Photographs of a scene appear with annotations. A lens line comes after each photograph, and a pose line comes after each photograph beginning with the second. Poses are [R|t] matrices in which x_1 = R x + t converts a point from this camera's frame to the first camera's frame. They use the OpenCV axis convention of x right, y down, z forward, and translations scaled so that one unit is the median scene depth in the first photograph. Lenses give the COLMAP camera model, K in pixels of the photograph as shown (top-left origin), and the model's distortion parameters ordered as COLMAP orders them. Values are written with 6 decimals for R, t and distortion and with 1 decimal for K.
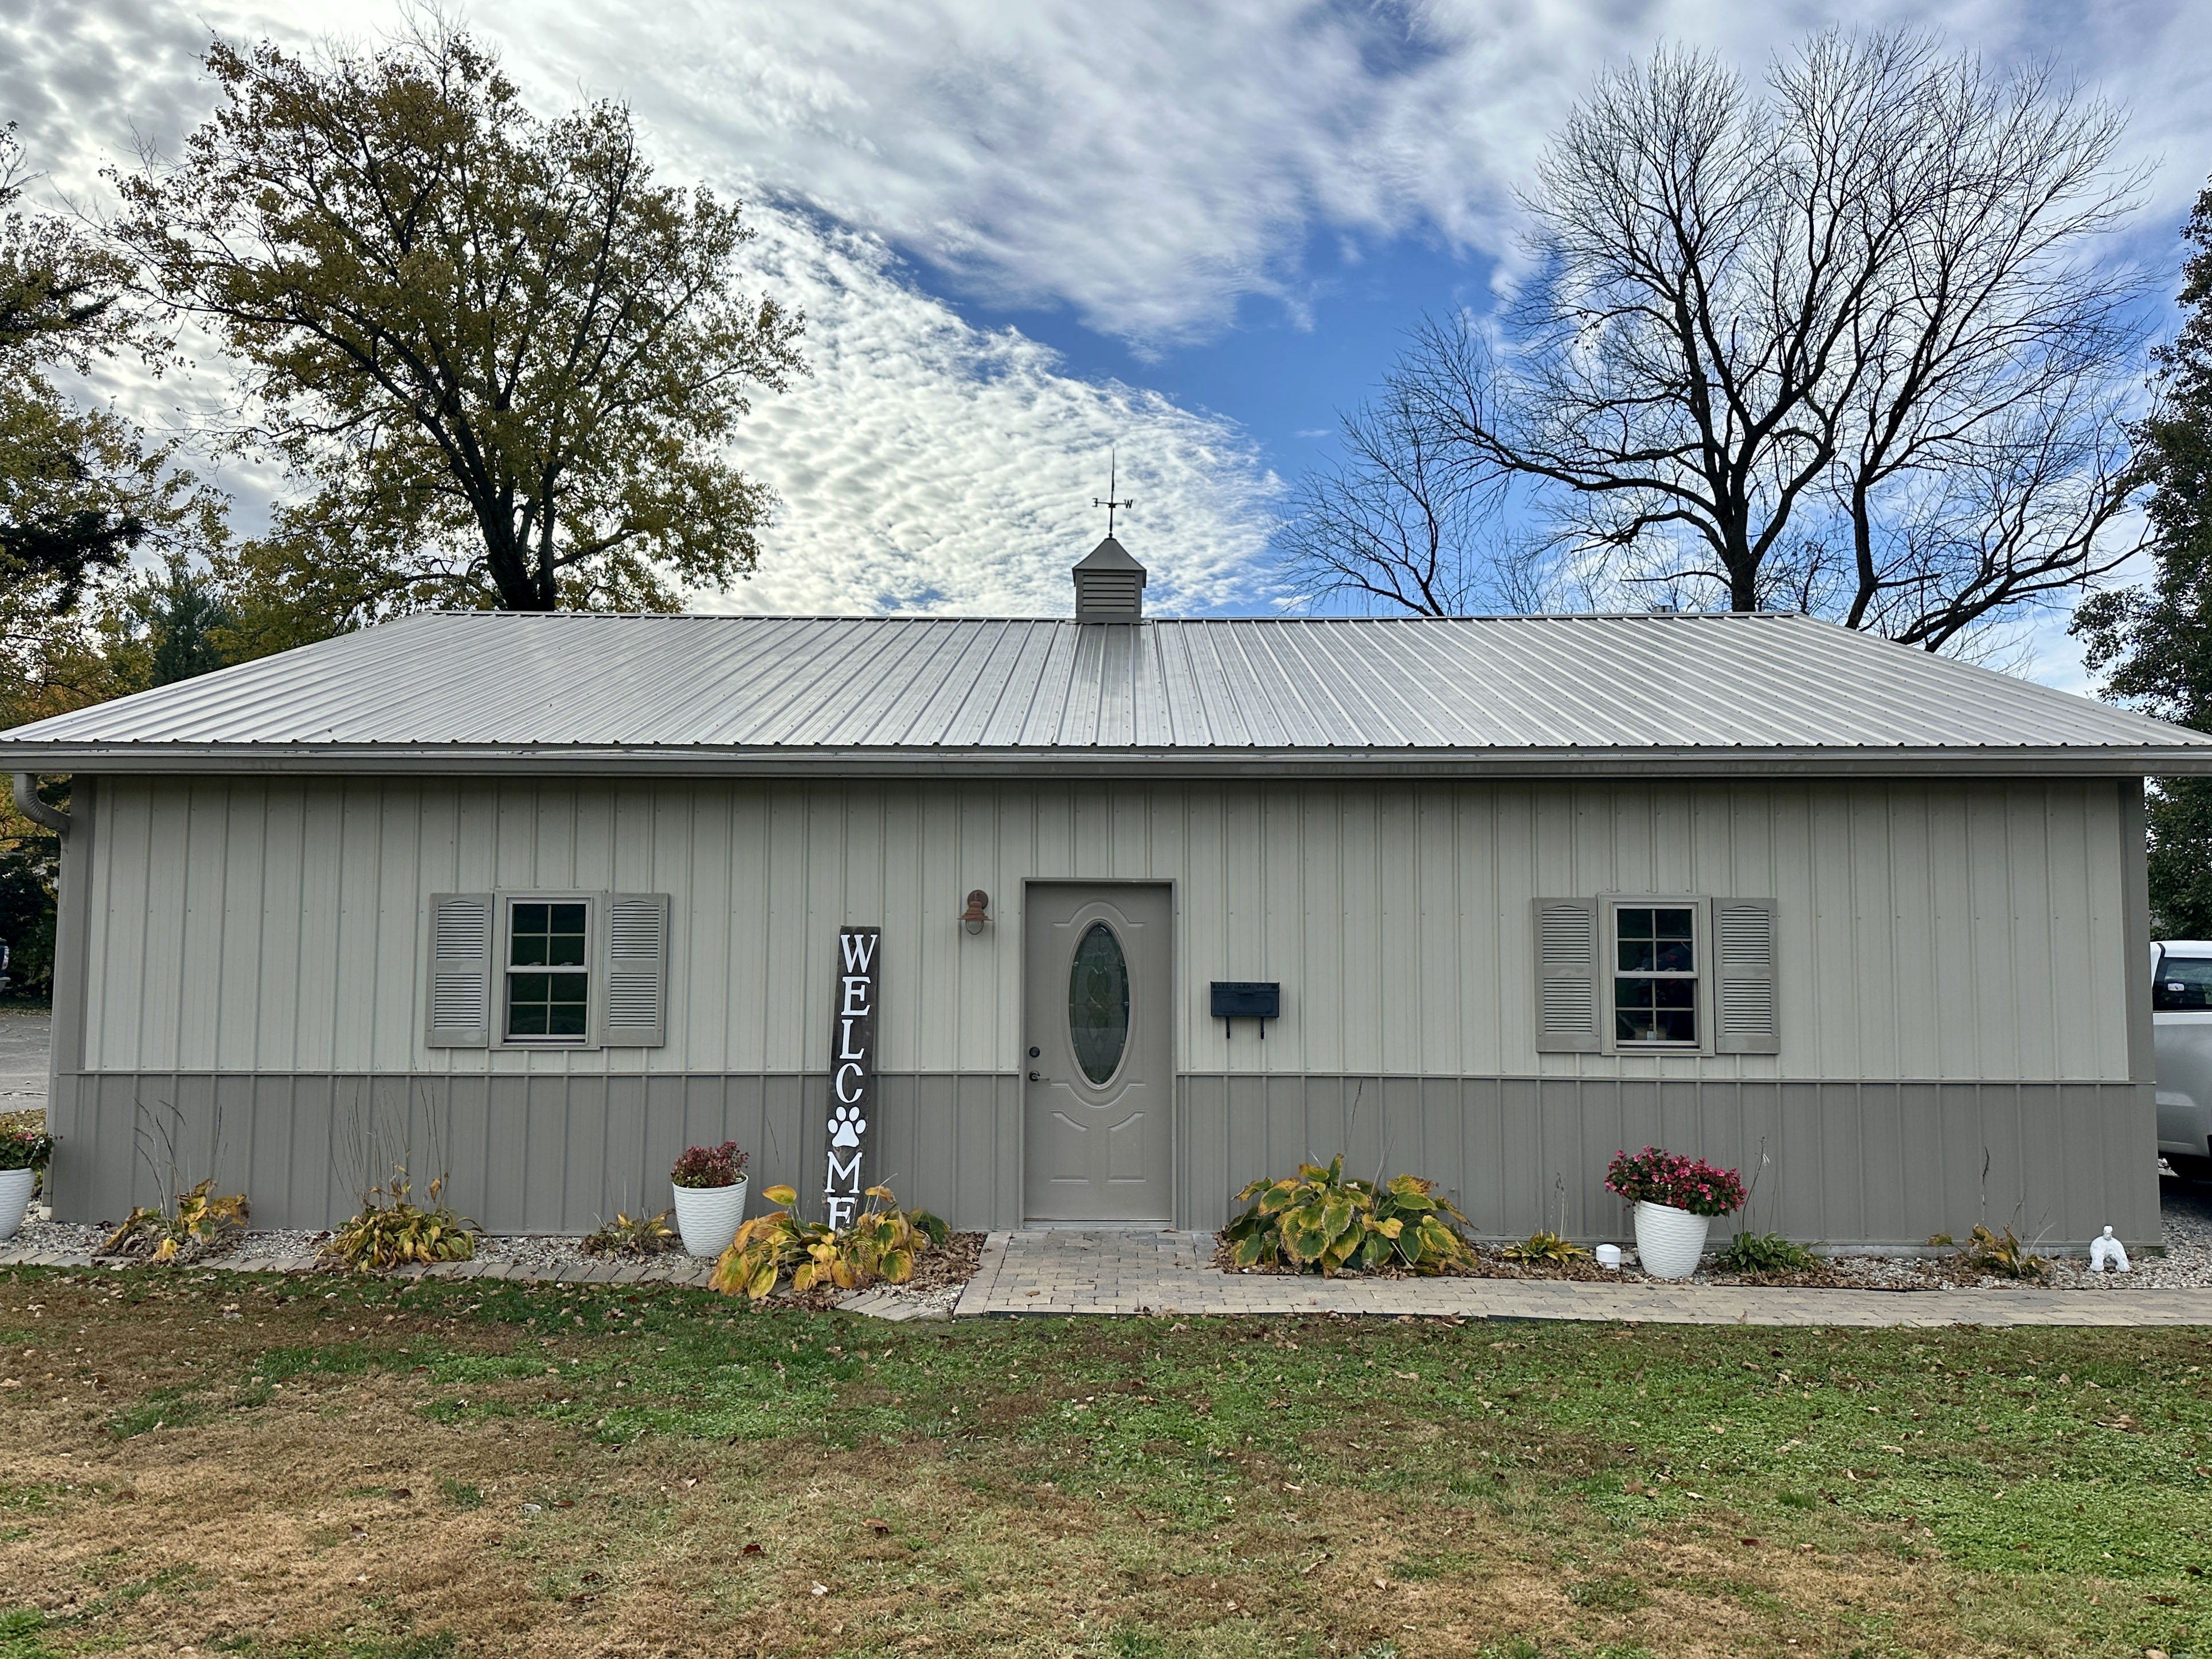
lens RADIAL K [[1642.4, 0, 1041.4], [0, 1642.4, 810.0], [0, 0, 1]] dist [0.128377, -0.176487]
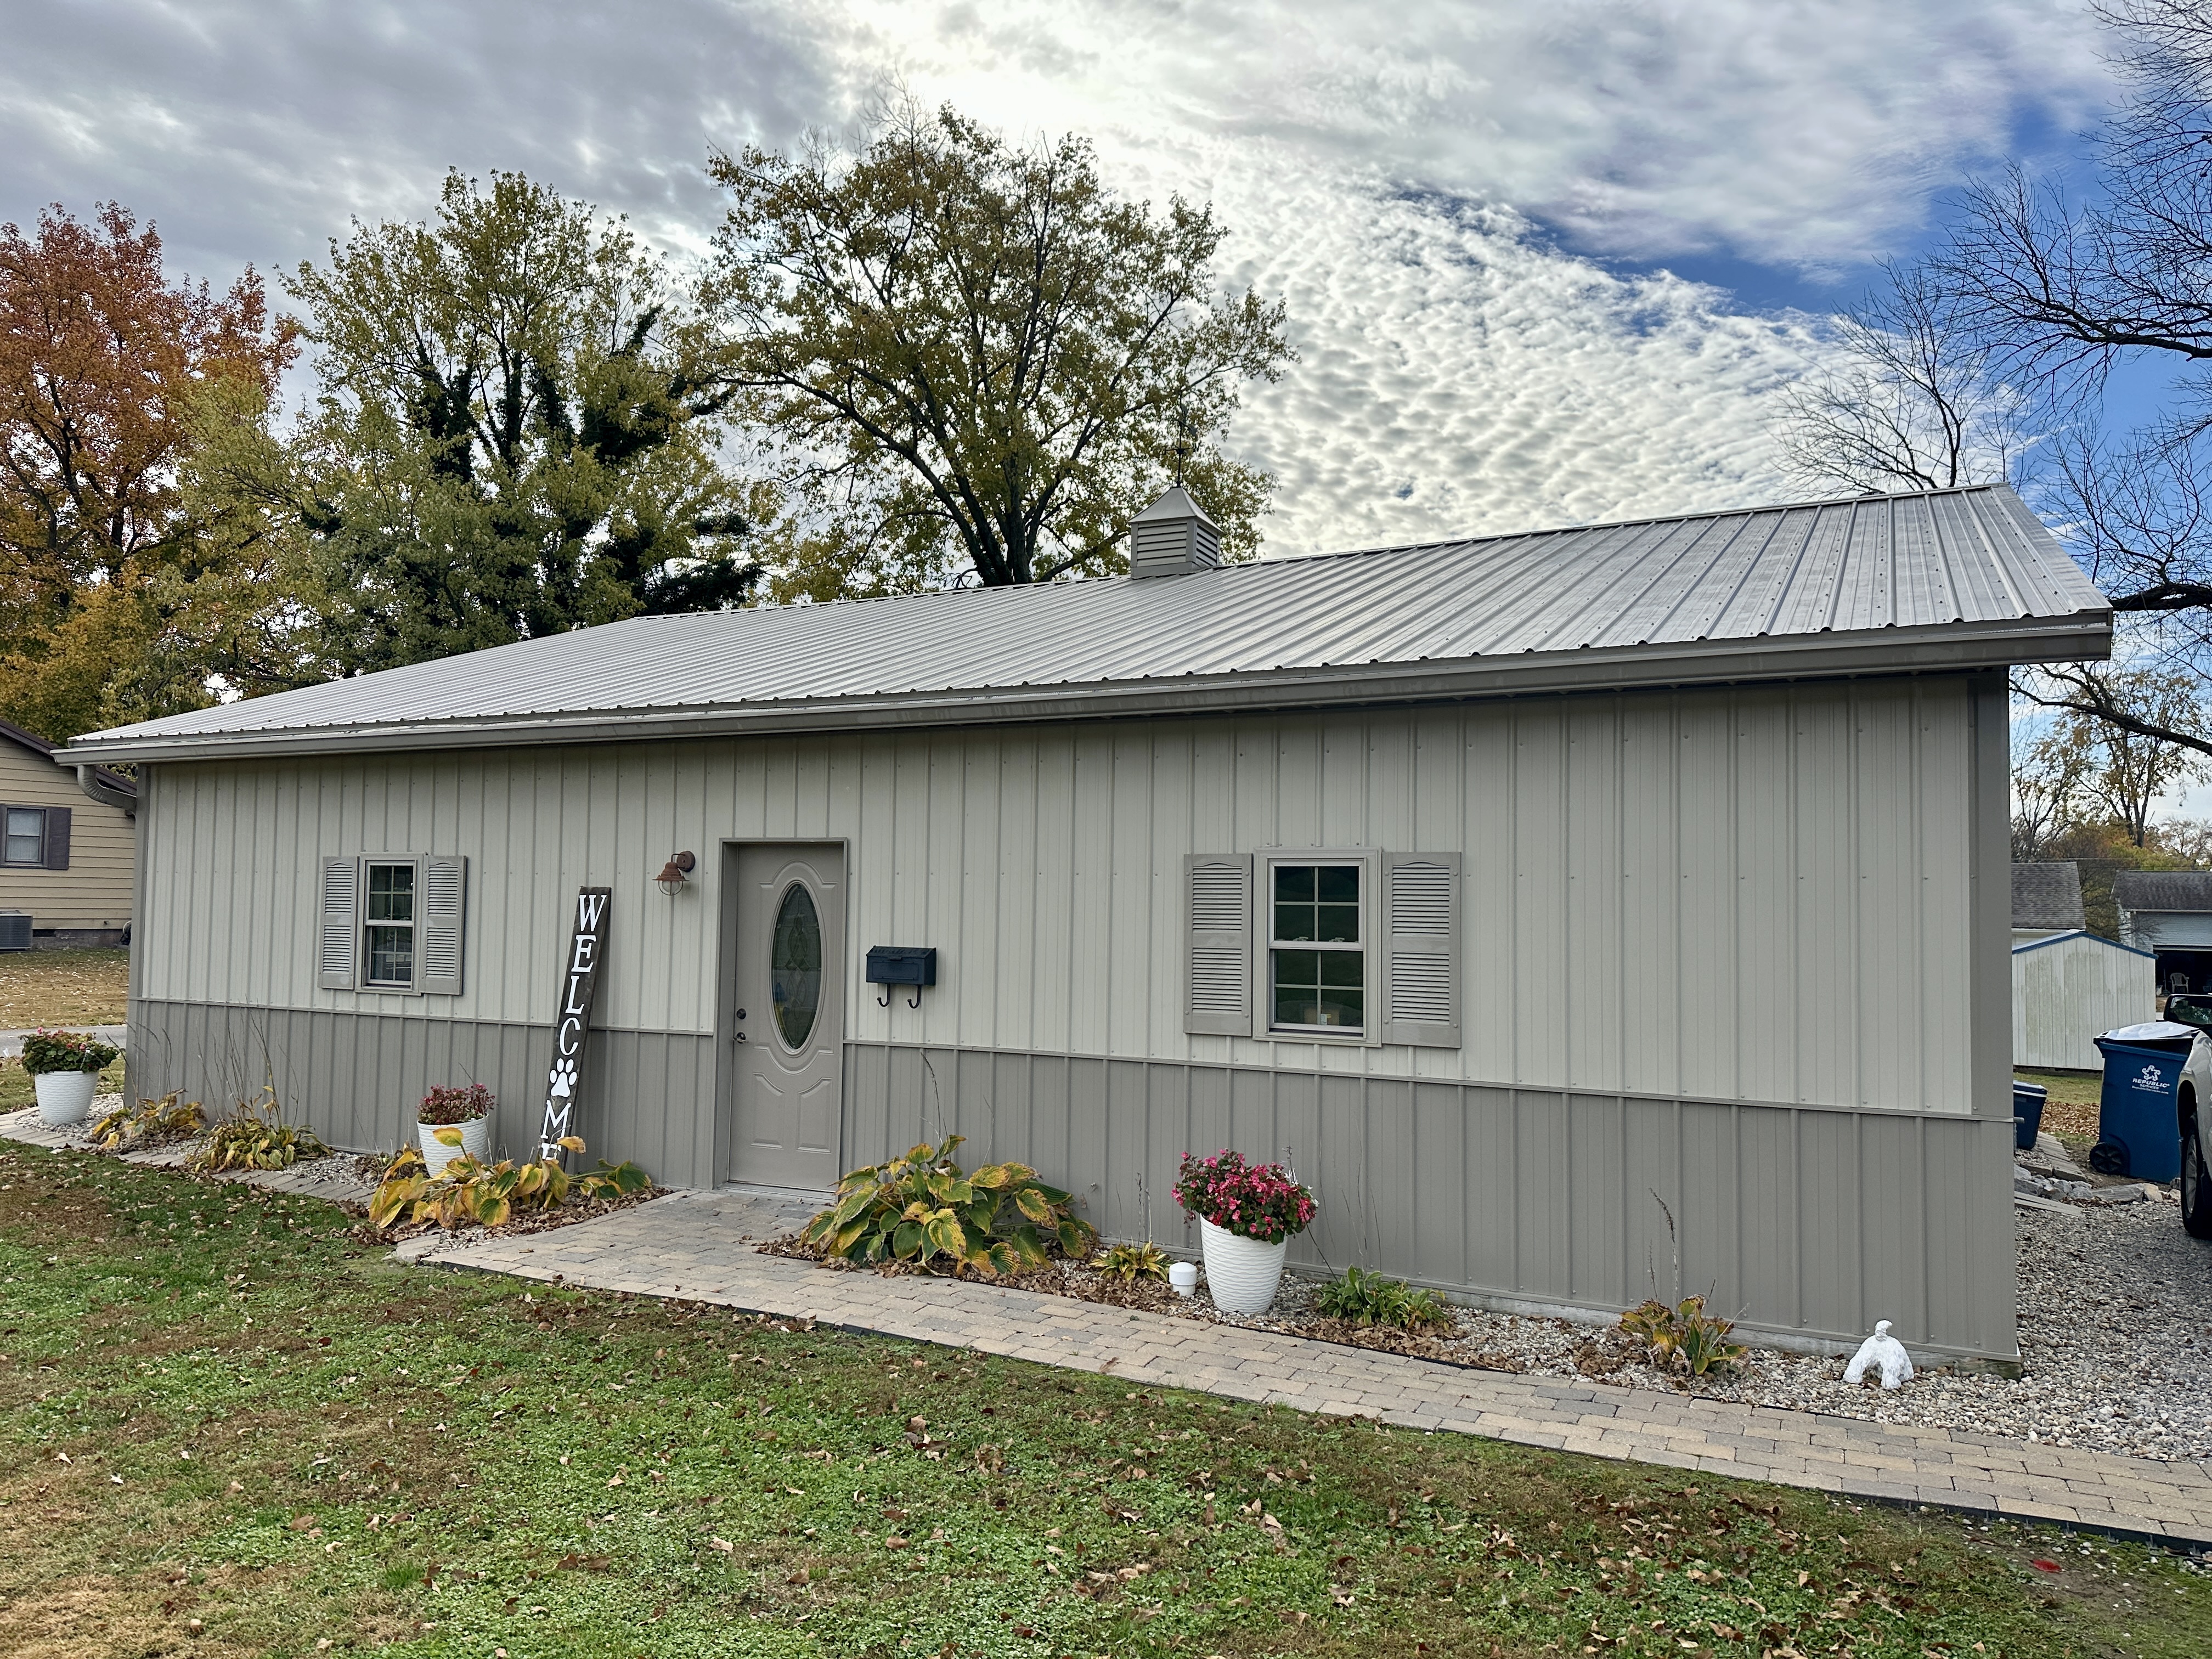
lens RADIAL K [[1536.7, 0, 1106.0], [0, 1536.7, 829.5], [0, 0, 1]] dist [0.110149, -0.147817]
pose [[0.894216, -0.013532, -0.447431, 0.101461], [0.025121, 0.999485, 0.019977, 0.003817], [0.446931, -0.029104, 0.894095, 0.044620]]
